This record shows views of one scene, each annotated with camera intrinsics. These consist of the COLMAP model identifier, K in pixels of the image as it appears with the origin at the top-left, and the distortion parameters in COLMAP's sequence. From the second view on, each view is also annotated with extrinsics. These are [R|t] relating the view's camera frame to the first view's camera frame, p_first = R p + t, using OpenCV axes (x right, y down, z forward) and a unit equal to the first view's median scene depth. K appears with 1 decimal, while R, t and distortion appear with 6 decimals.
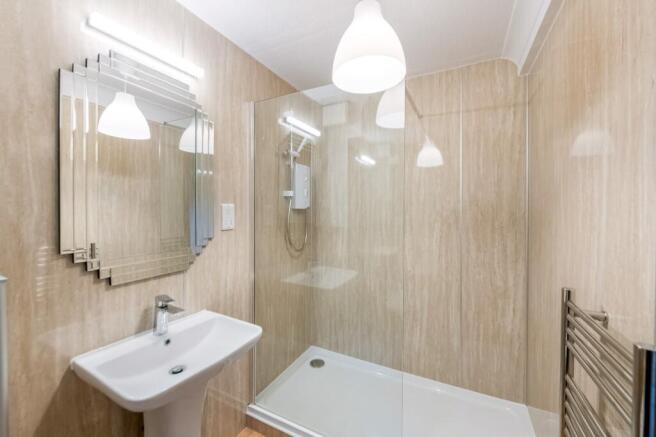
lens RADIAL K [[257.9, 0, 328.2], [0, 257.9, 211.1], [0, 0, 1]] dist [-0.001761, -0.000529]
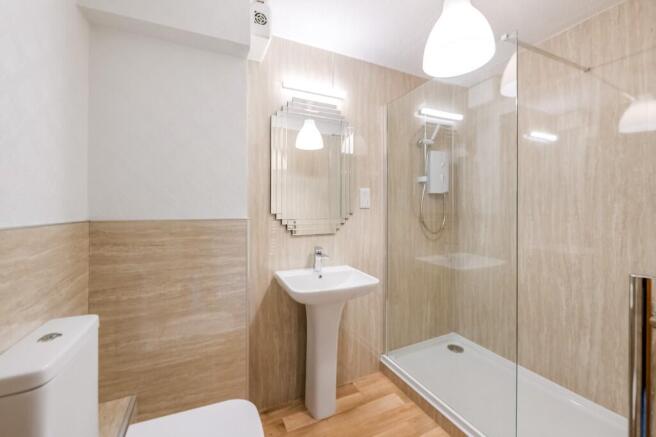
lens RADIAL K [[262.9, 0, 327.5], [0, 262.9, 206.4], [0, 0, 1]] dist [-0.001016, -0.000330]
pose [[0.788488, -0.008004, -0.614999, 0.220420], [-0.002261, 0.999871, -0.015912, 0.068667], [0.615047, 0.013937, 0.788368, -0.123516]]
